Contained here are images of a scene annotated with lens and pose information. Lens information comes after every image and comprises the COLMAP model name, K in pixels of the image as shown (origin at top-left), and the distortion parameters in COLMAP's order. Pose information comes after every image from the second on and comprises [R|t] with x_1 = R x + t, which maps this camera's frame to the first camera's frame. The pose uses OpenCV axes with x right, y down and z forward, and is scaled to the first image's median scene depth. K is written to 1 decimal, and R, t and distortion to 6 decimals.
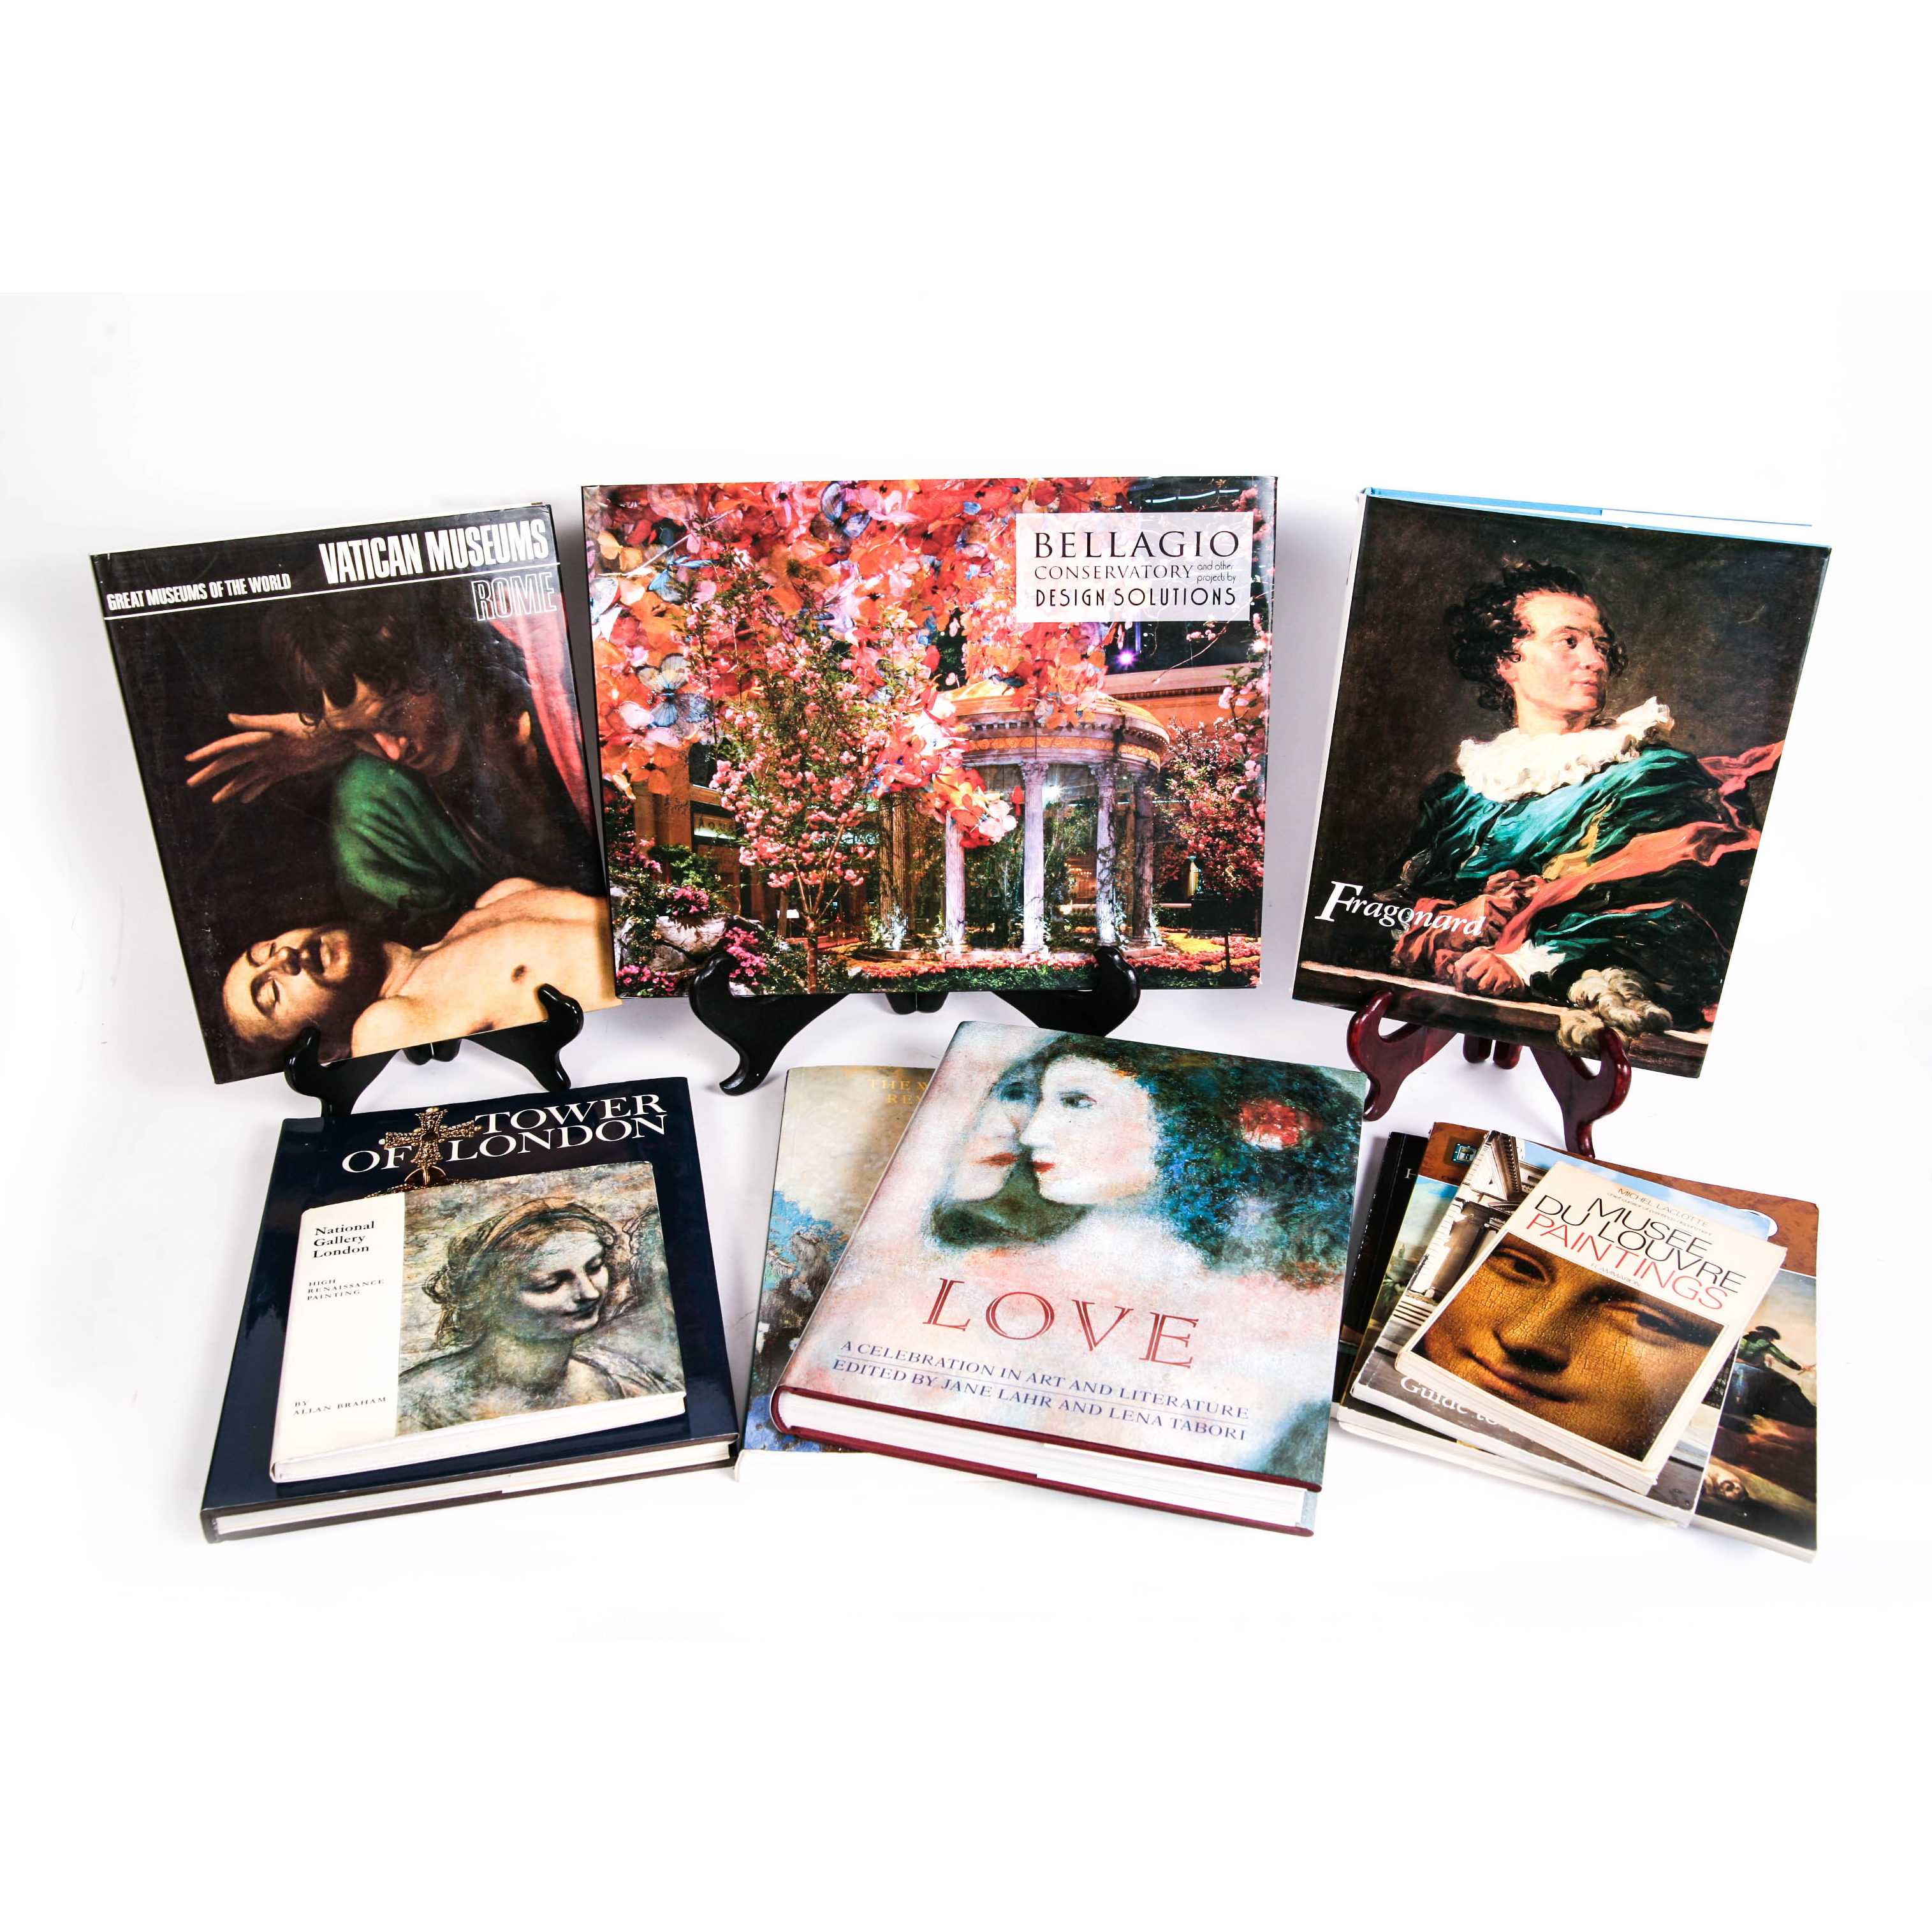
lens RADIAL K [[1755.5, 0, 966.0], [0, 1755.5, 966.0], [0, 0, 1]] dist [-0.114987, 0.187536]
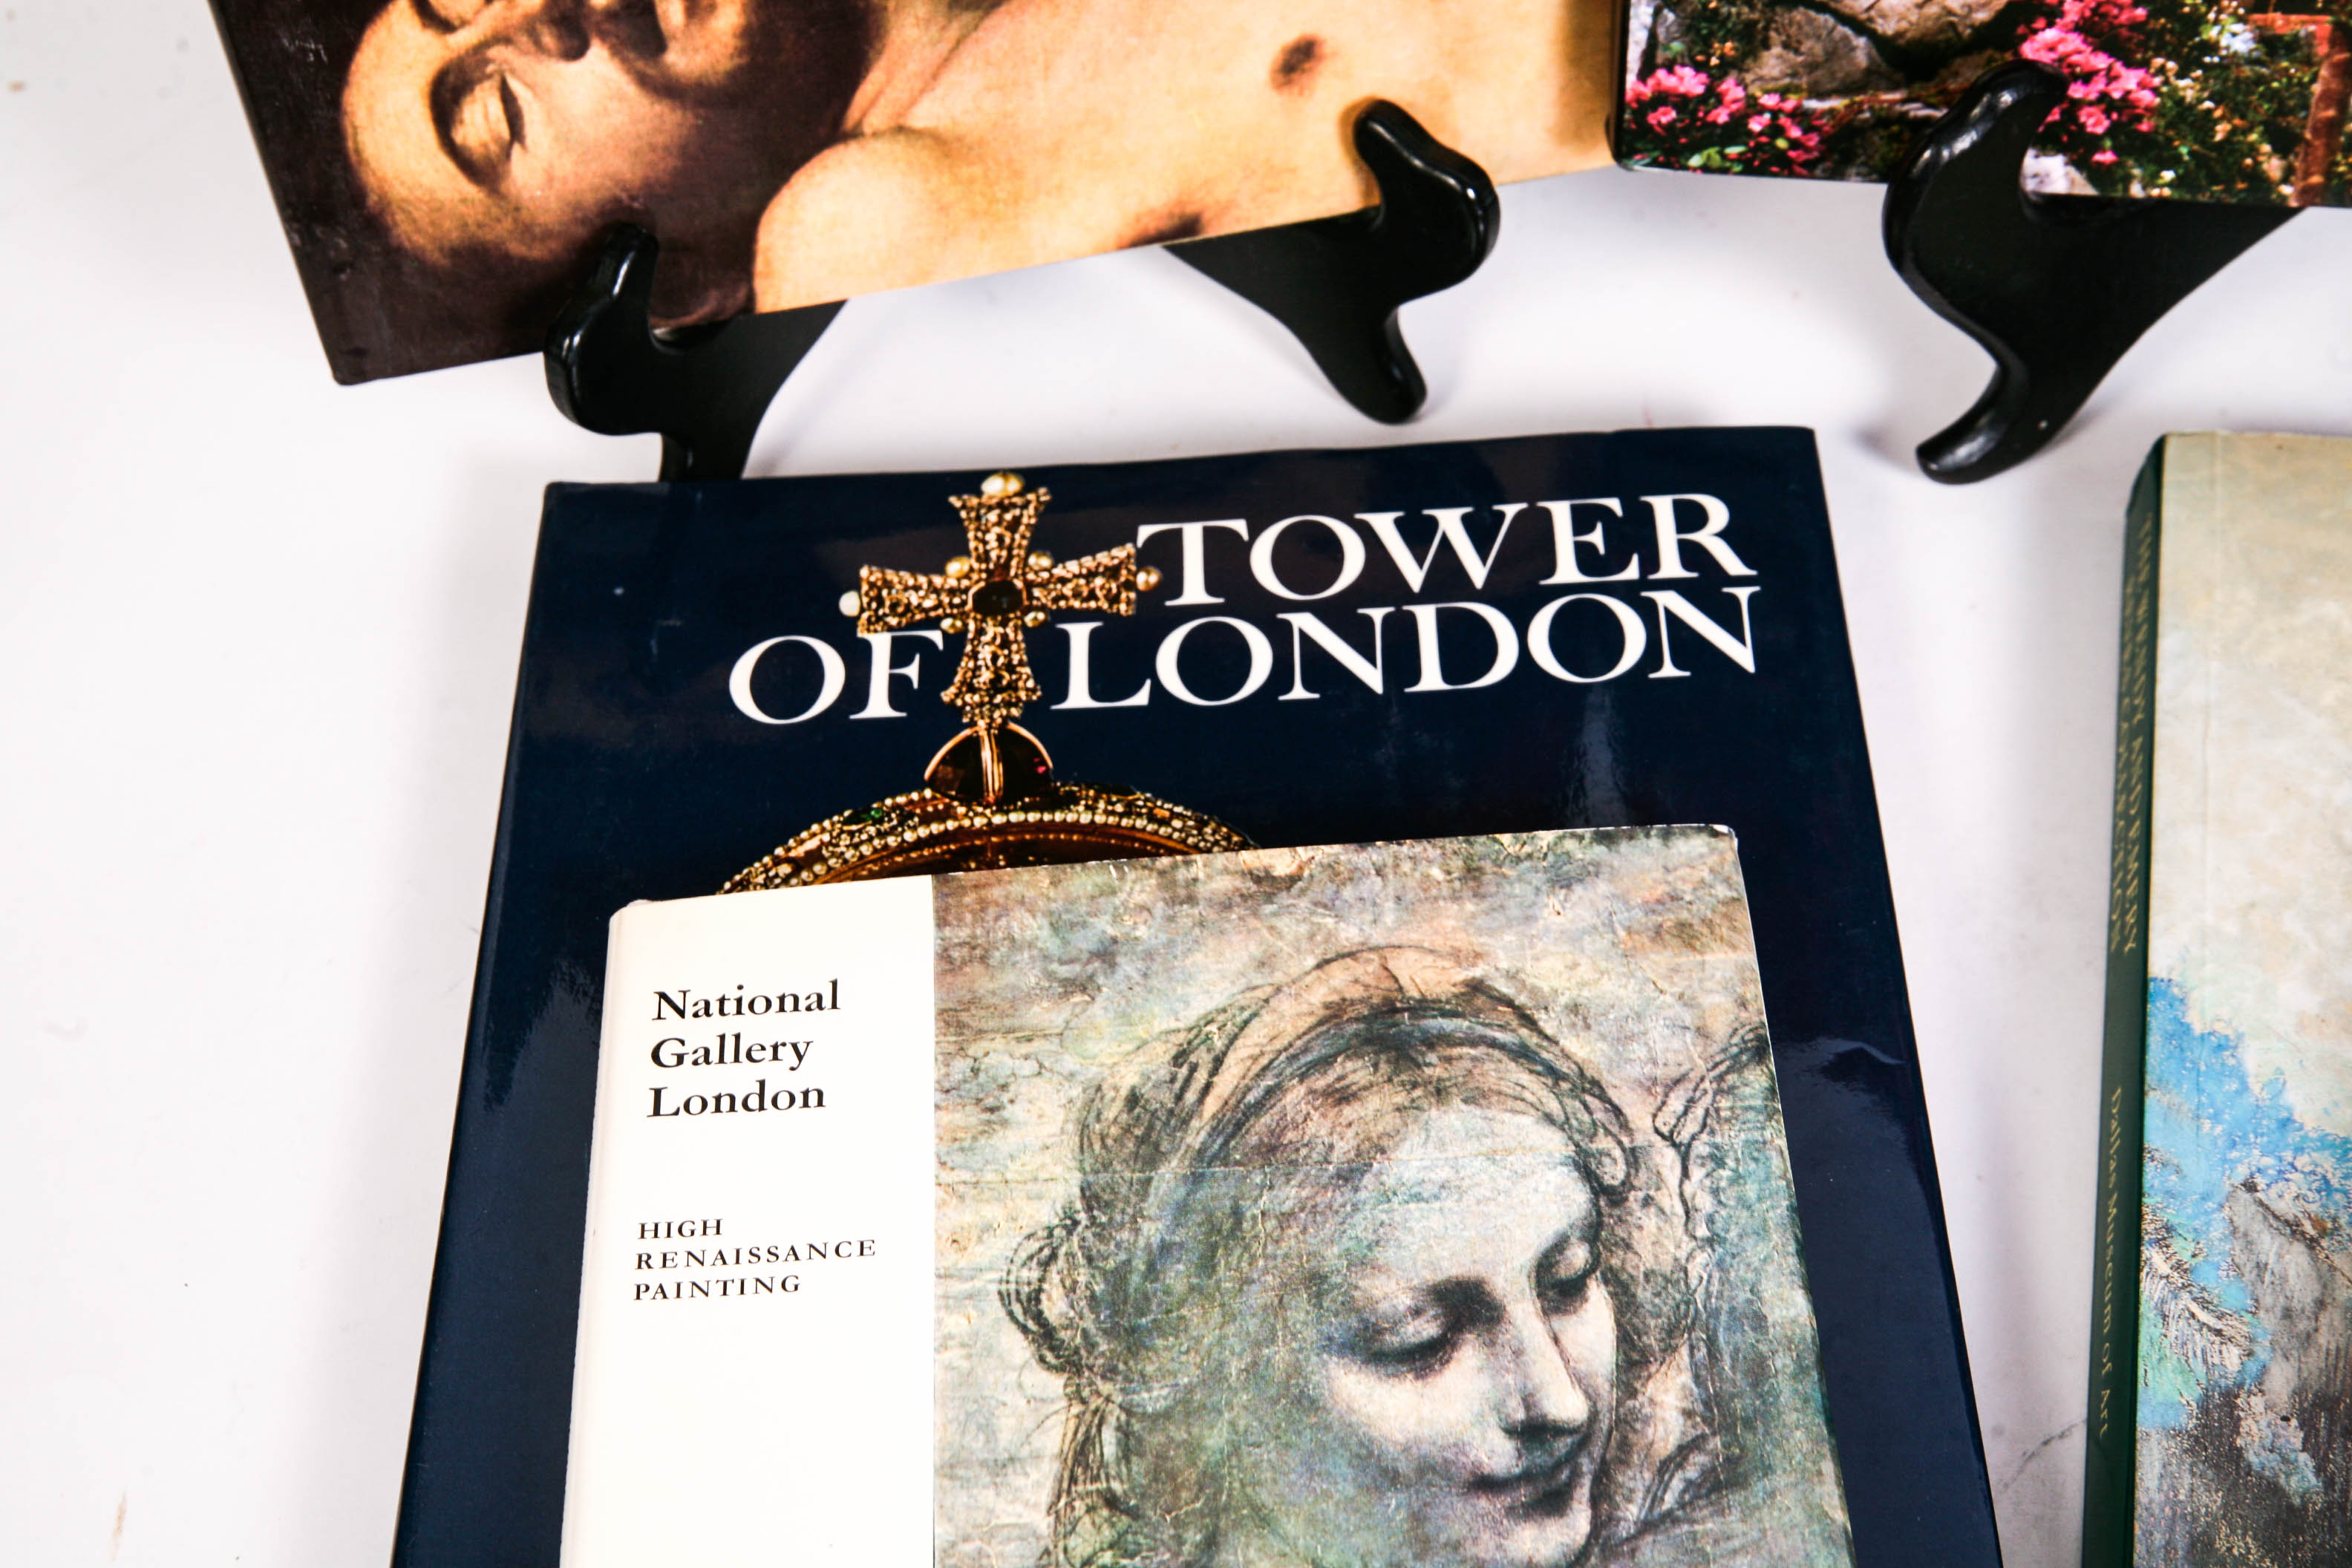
lens RADIAL K [[3494.4, 0, 1176.0], [0, 3494.4, 784.0], [0, 0, 1]] dist [0.046453, 0.117468]
pose [[0.977623, 0.121390, -0.171806, -0.138826], [-0.045117, 0.918696, 0.392380, -0.101476], [0.205468, -0.375849, 0.903615, 0.357284]]
